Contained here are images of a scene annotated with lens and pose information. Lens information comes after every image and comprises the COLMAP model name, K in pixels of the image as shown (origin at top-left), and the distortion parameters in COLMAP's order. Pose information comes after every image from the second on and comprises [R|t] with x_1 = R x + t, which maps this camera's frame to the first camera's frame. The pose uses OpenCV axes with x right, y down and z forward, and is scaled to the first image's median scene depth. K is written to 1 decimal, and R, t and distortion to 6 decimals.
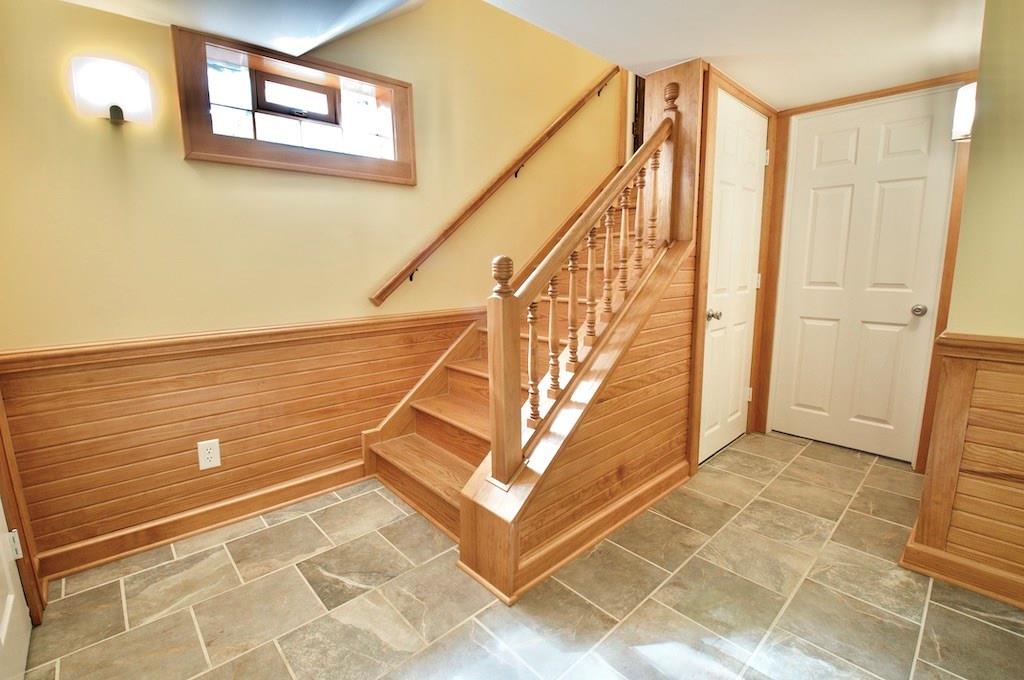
lens RADIAL K [[459.6, 0, 513.1], [0, 459.6, 341.3], [0, 0, 1]] dist [-0.023068, -0.005749]
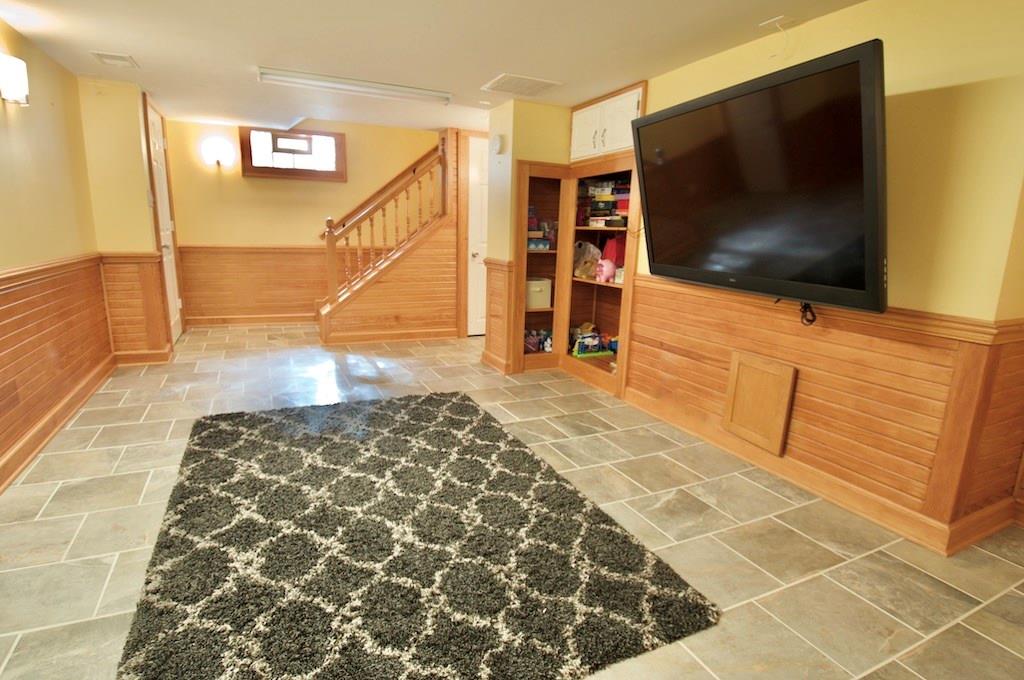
lens RADIAL K [[517.7, 0, 503.1], [0, 517.7, 340.2], [0, 0, 1]] dist [-0.034887, -0.002403]
pose [[0.952510, 0.102669, -0.286676, 1.693876], [-0.088203, 0.994111, 0.062962, 0.223061], [0.291452, -0.034687, 0.955956, -1.450395]]
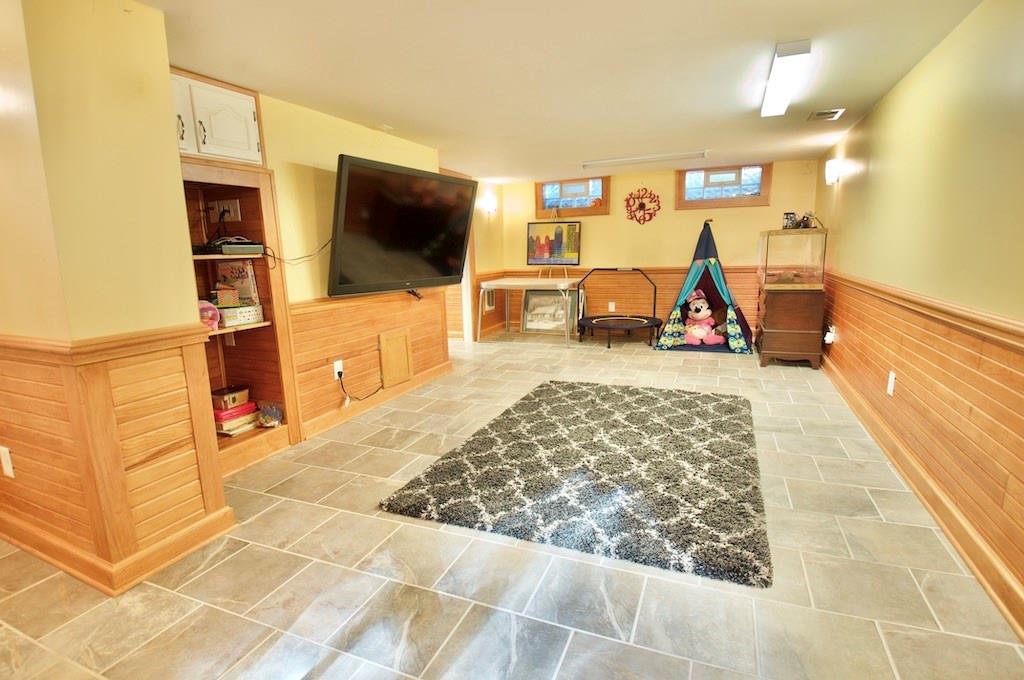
lens RADIAL K [[517.7, 0, 504.7], [0, 517.7, 342.8], [0, 0, 1]] dist [-0.034887, -0.002403]
pose [[-0.417665, -0.139266, 0.897865, -0.332594], [0.177882, 0.956528, 0.231112, -0.094444], [-0.891018, 0.256242, -0.374735, 0.571030]]
